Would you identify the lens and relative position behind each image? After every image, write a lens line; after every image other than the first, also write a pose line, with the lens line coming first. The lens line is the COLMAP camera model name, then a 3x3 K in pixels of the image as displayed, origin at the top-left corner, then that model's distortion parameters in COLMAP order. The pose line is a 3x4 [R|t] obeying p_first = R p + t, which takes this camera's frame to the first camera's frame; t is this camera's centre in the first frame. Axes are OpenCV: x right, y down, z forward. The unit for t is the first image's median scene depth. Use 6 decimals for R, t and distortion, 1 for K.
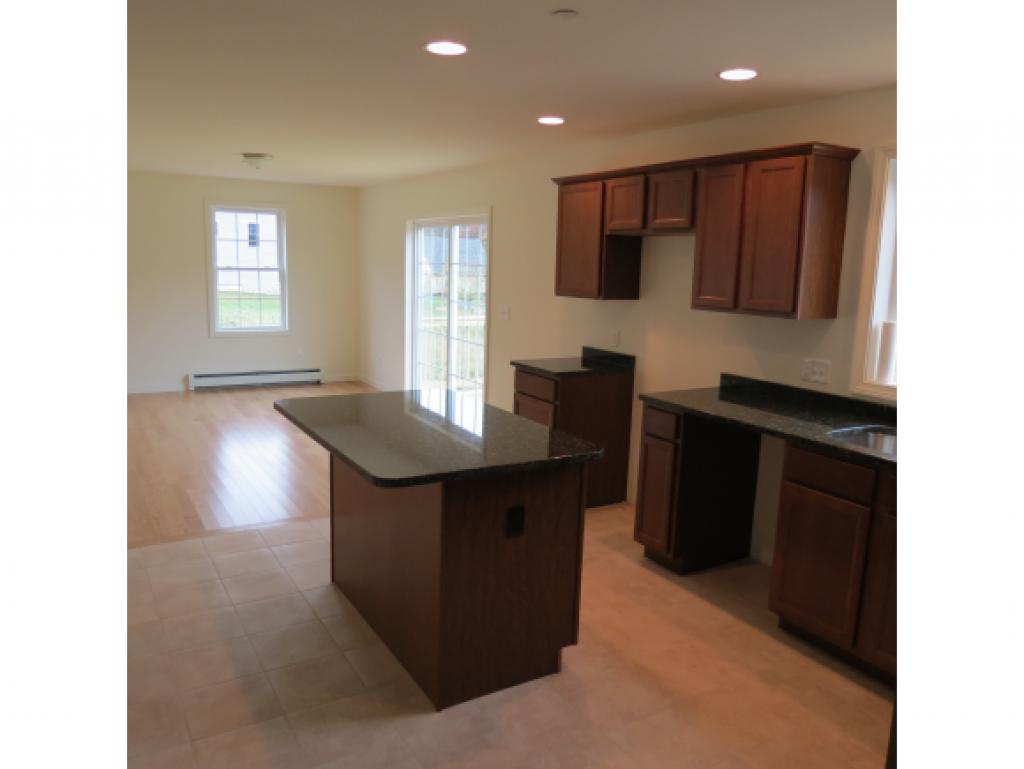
lens RADIAL K [[727.9, 0, 512.0], [0, 727.9, 384.5], [0, 0, 1]] dist [-0.028888, -0.000694]
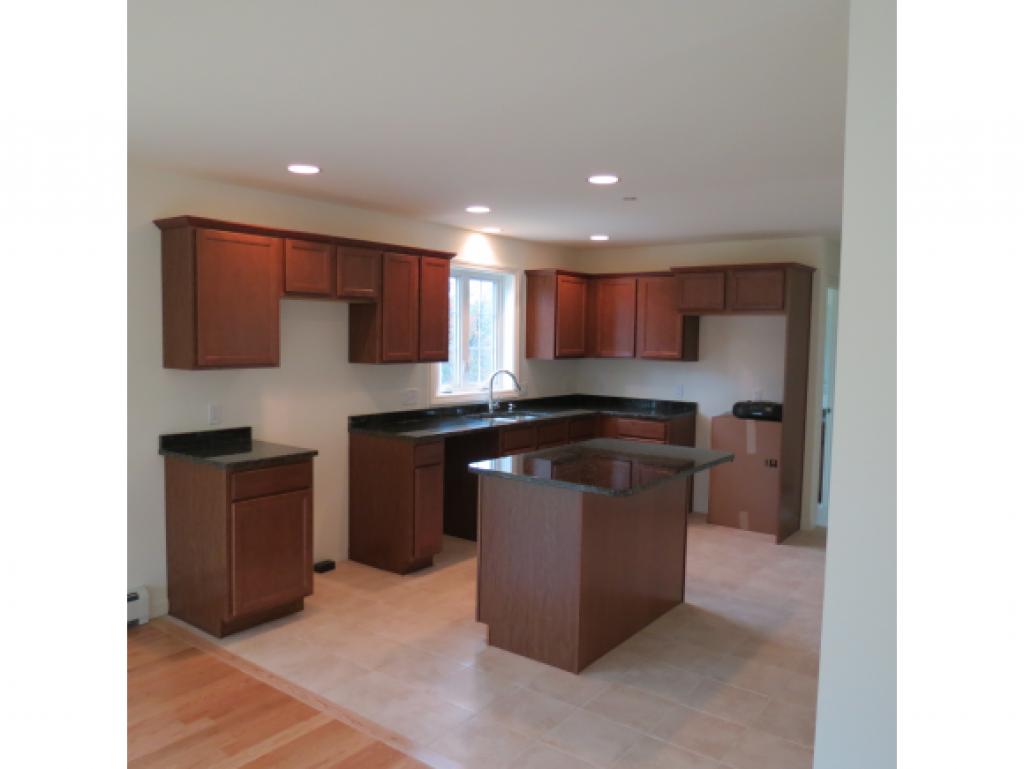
lens RADIAL K [[730.8, 0, 512.0], [0, 730.8, 384.5], [0, 0, 1]] dist [0.000278, 0.000079]
pose [[-0.371858, -0.107650, 0.922027, -0.918200], [0.125569, 0.978291, 0.164861, -0.232762], [-0.919758, 0.177083, -0.350268, 1.172401]]
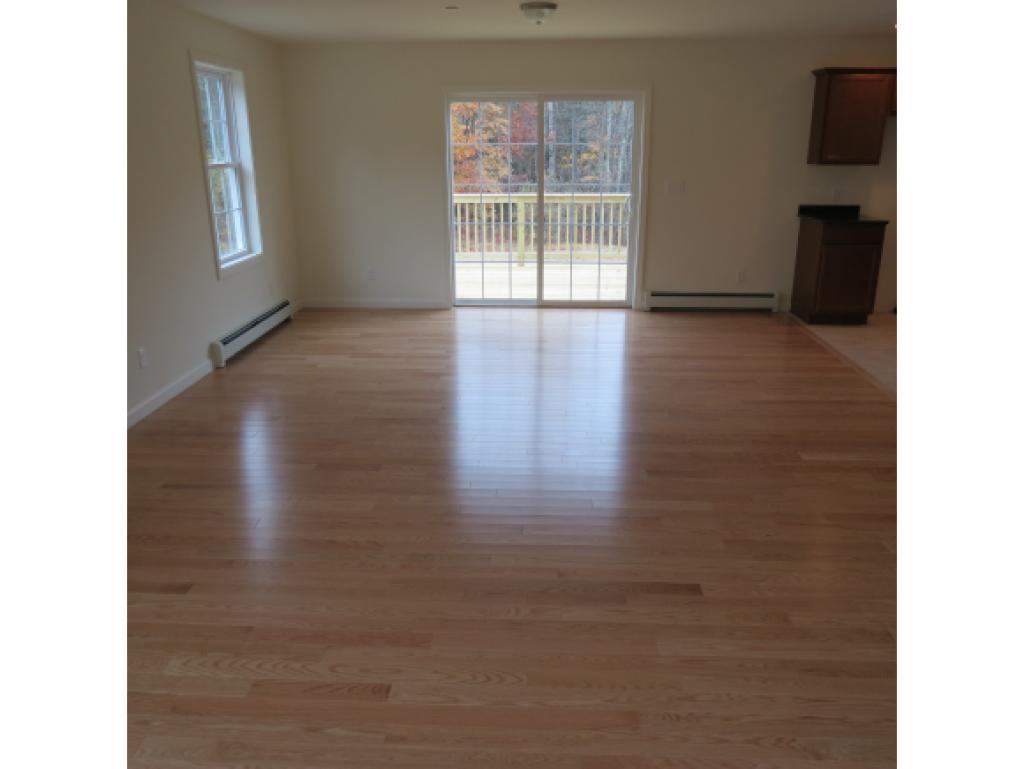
lens RADIAL K [[727.9, 0, 512.0], [0, 727.9, 384.5], [0, 0, 1]] dist [-0.028888, -0.000694]
pose [[0.559313, -0.296116, 0.774264, -1.607463], [0.161338, 0.955047, 0.248708, -0.189215], [-0.813105, -0.014187, 0.581945, 0.845958]]
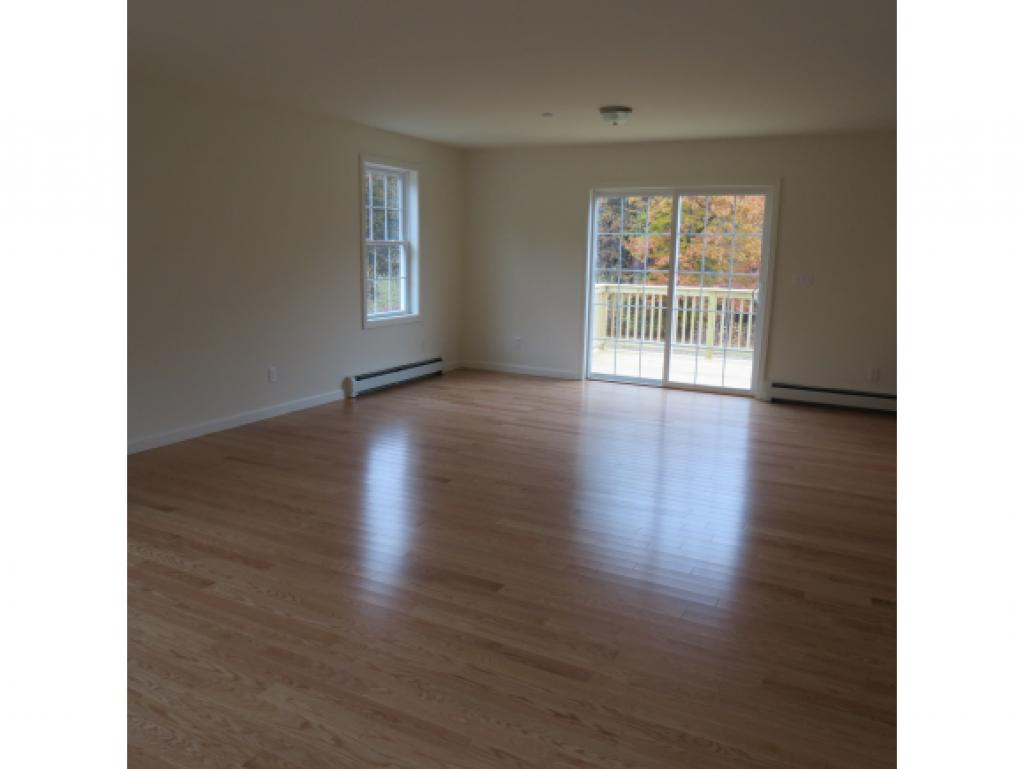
lens RADIAL K [[727.9, 0, 512.0], [0, 727.9, 384.5], [0, 0, 1]] dist [-0.028888, -0.000694]
pose [[0.851703, -0.111740, 0.511973, -1.408993], [0.094606, 0.993735, 0.059503, -0.072925], [-0.515415, -0.002243, 0.856938, 0.459167]]
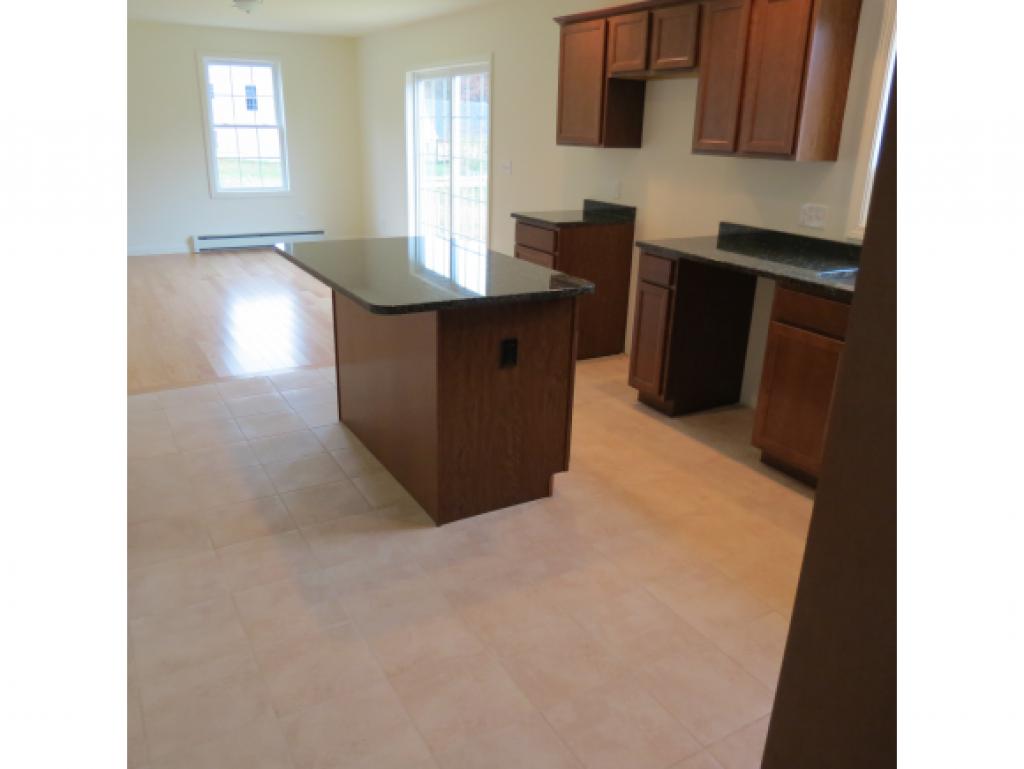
lens RADIAL K [[727.9, 0, 512.0], [0, 727.9, 384.5], [0, 0, 1]] dist [-0.028888, -0.000694]
pose [[0.999912, 0.000514, -0.013294, 0.015429], [0.001777, 0.985138, 0.171757, 0.034536], [0.013184, -0.171765, 0.985050, -0.027580]]
